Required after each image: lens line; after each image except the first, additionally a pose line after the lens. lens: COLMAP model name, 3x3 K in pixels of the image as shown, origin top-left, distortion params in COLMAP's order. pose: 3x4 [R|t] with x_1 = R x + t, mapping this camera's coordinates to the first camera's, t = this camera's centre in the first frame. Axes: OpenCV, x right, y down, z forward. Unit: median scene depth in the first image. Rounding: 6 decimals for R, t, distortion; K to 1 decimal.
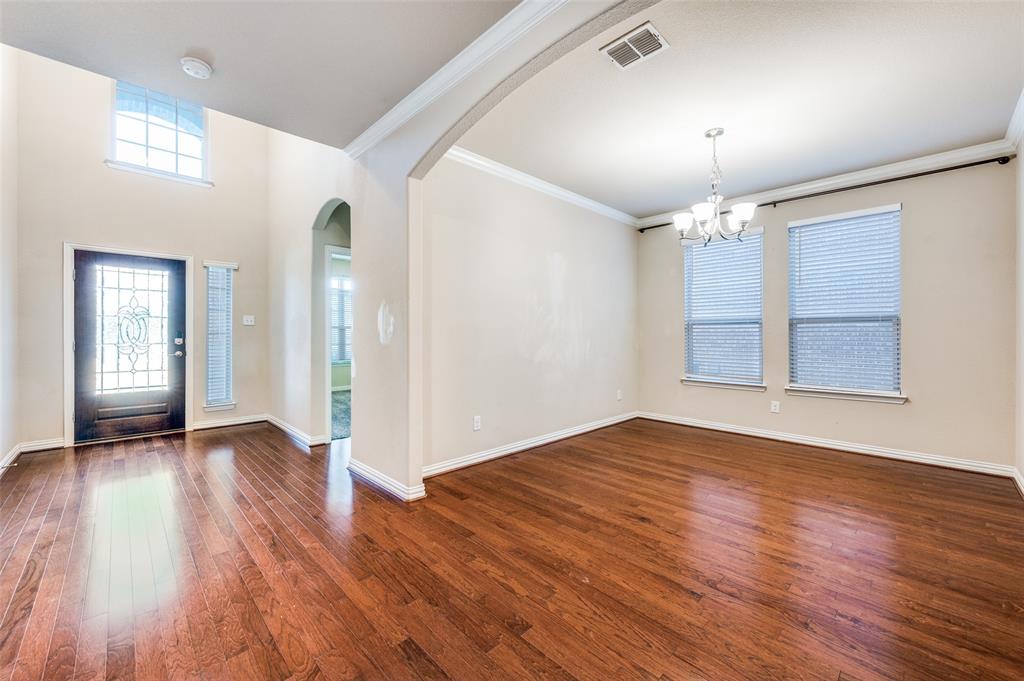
lens RADIAL K [[404.4, 0, 511.5], [0, 404.4, 337.6], [0, 0, 1]] dist [-0.000333, -0.000010]
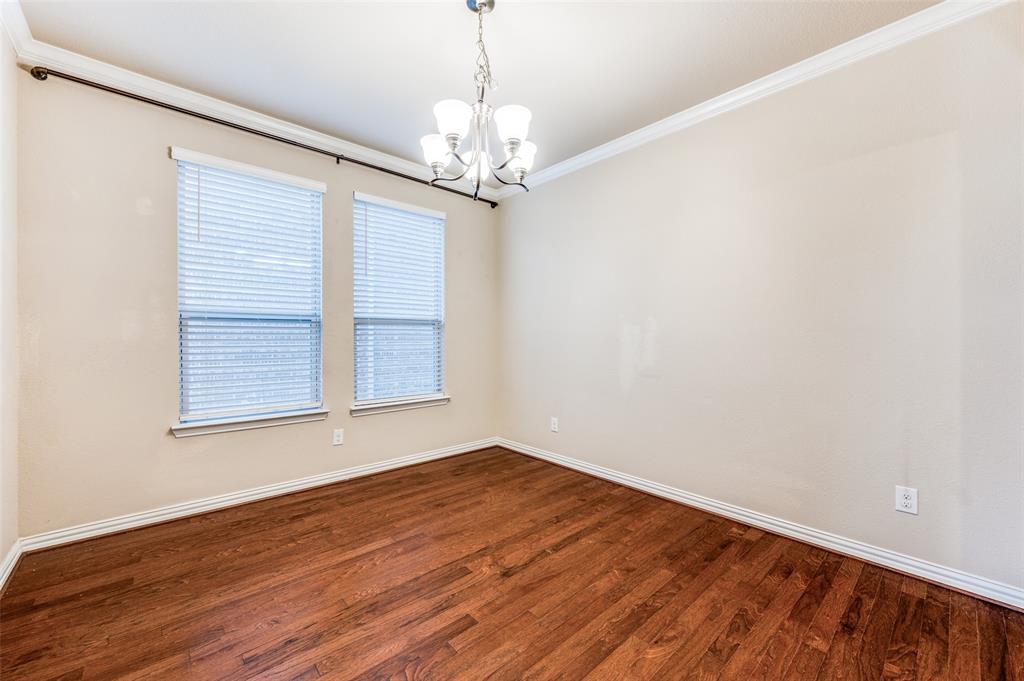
lens RADIAL K [[404.4, 0, 511.4], [0, 404.4, 337.8], [0, 0, 1]] dist [-0.000333, -0.000010]
pose [[0.038135, -0.001229, 0.999272, -0.076457], [0.005318, 0.999985, 0.001027, -0.008497], [-0.999258, 0.005275, 0.038141, 0.759813]]
